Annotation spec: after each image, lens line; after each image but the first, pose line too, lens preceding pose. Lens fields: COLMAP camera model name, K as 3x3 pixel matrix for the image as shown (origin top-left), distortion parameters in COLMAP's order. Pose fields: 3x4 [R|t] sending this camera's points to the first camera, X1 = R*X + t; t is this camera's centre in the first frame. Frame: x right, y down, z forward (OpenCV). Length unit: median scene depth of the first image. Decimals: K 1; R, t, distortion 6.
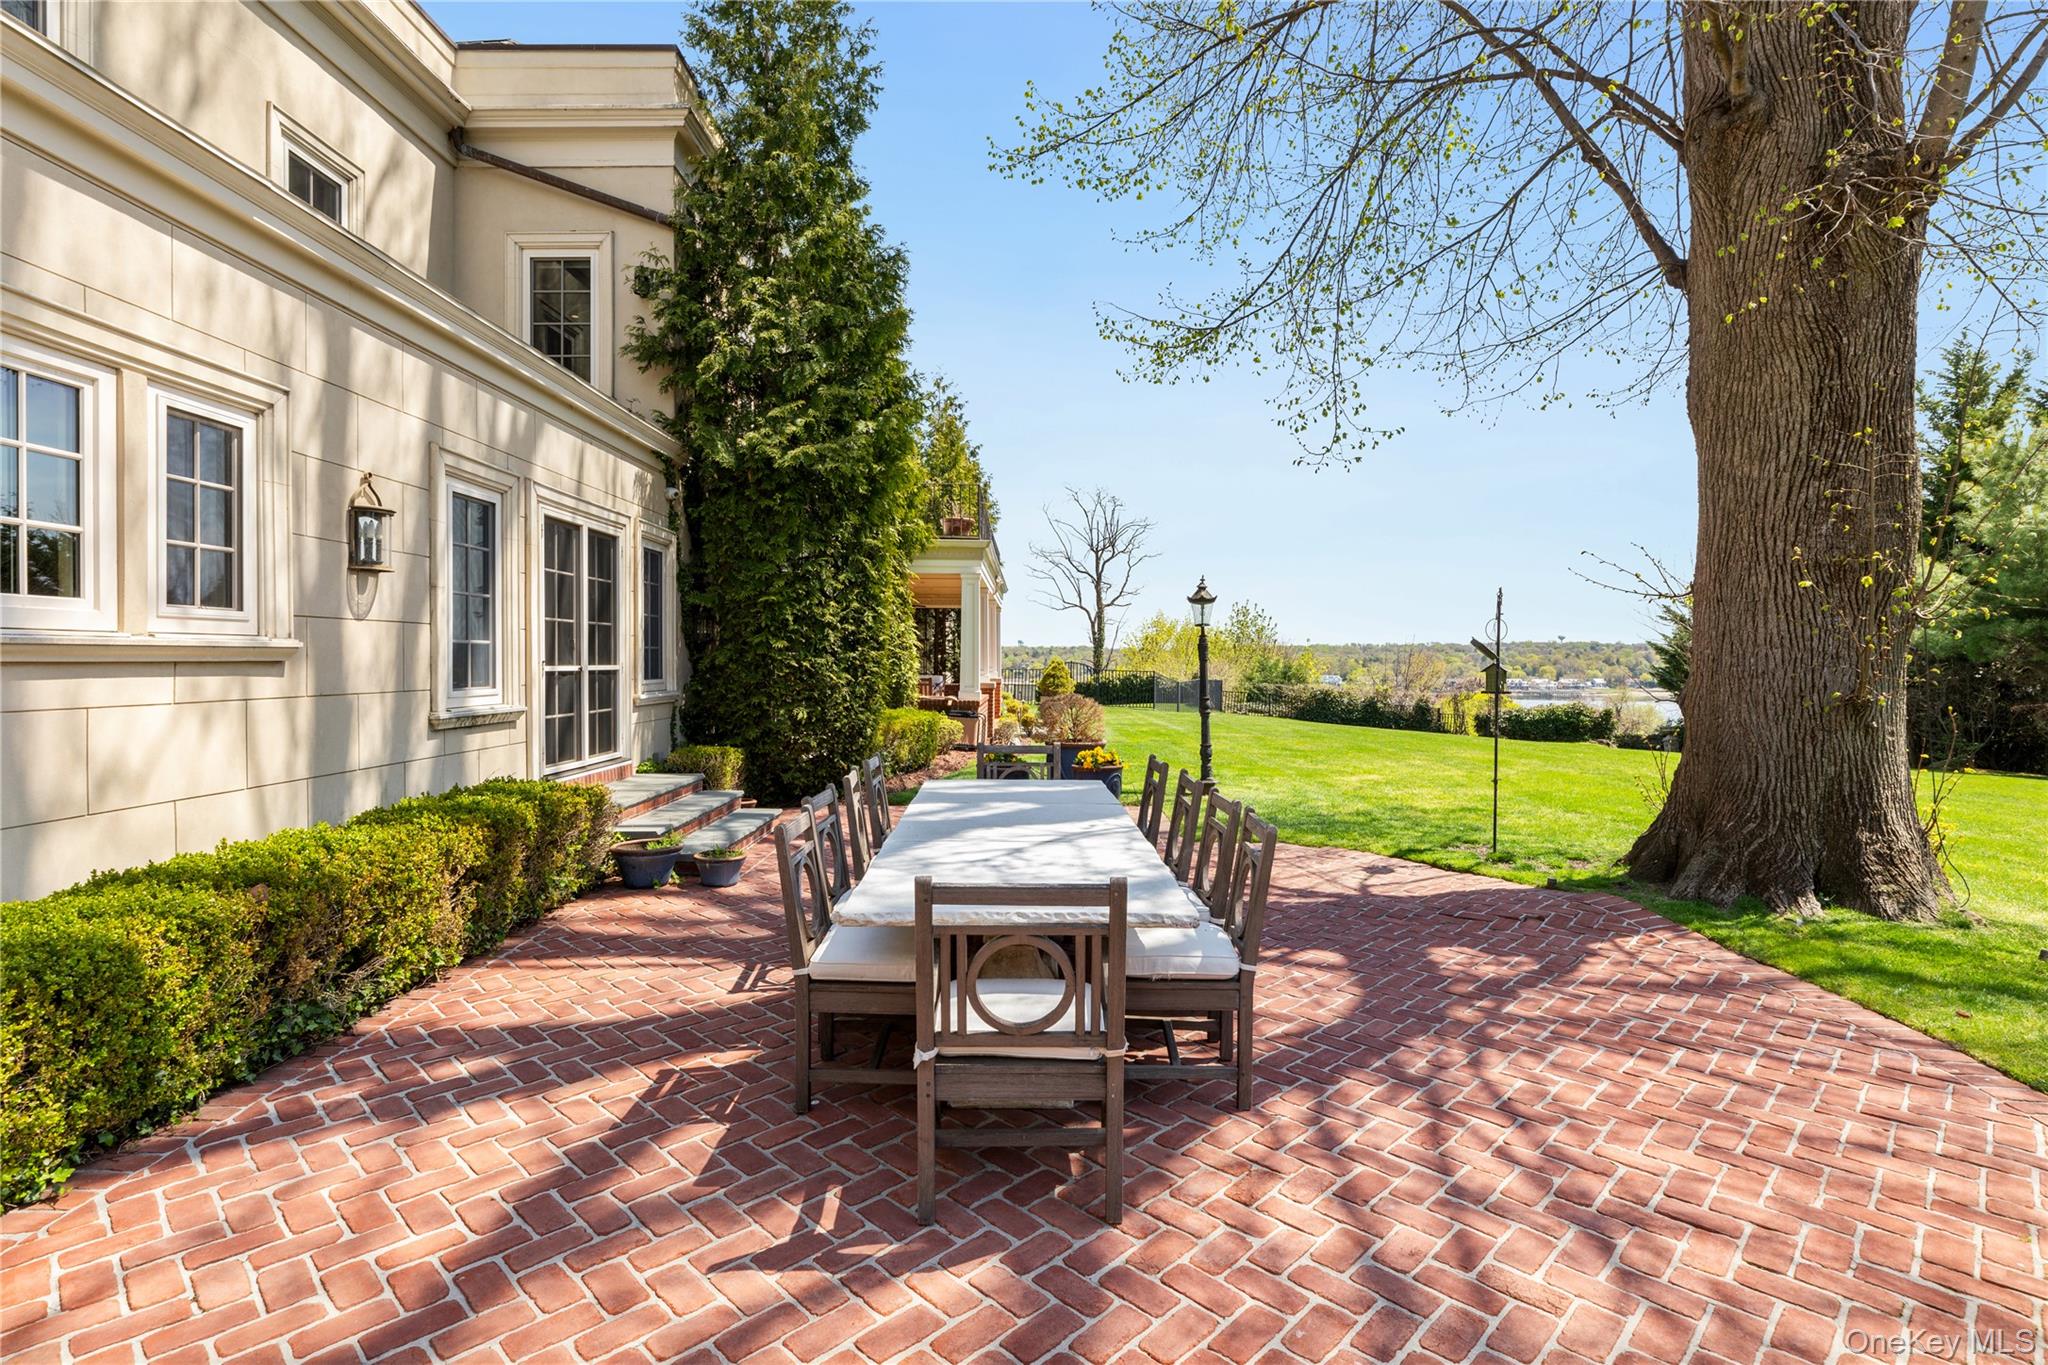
lens RADIAL K [[1045.8, 0, 995.2], [0, 1045.8, 667.7], [0, 0, 1]] dist [-0.004115, -0.000081]
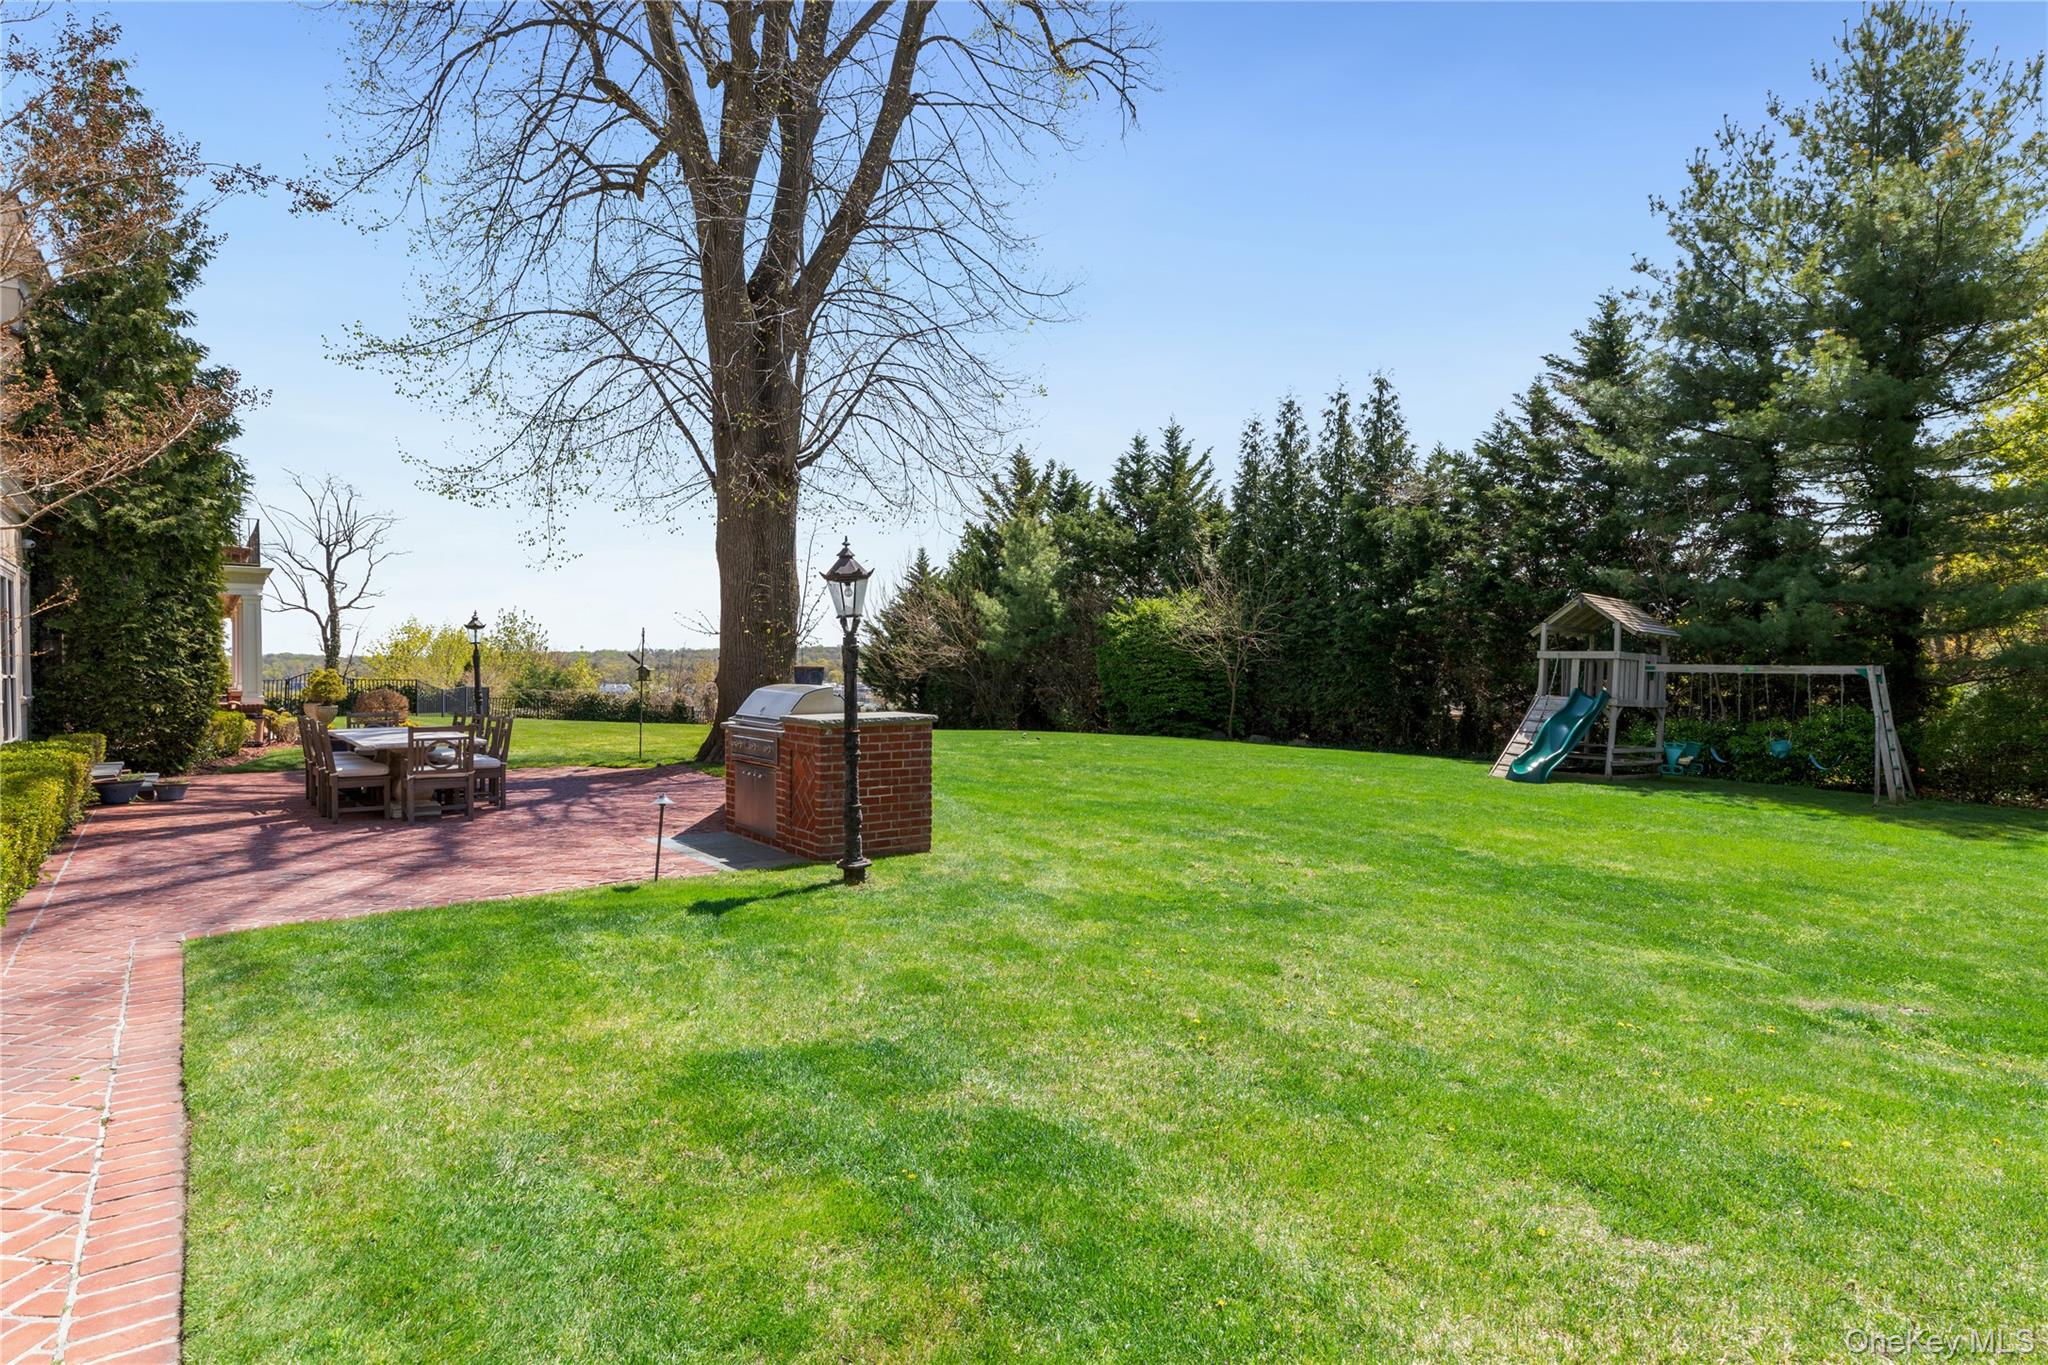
lens RADIAL K [[1117.6, 0, 1050.0], [0, 1117.6, 670.1], [0, 0, 1]] dist [0.004303, -0.000245]
pose [[0.777445, -0.014710, 0.628779, -0.067395], [0.017388, 0.999847, 0.001891, 0.003613], [-0.628711, 0.009463, 0.777581, -0.301464]]
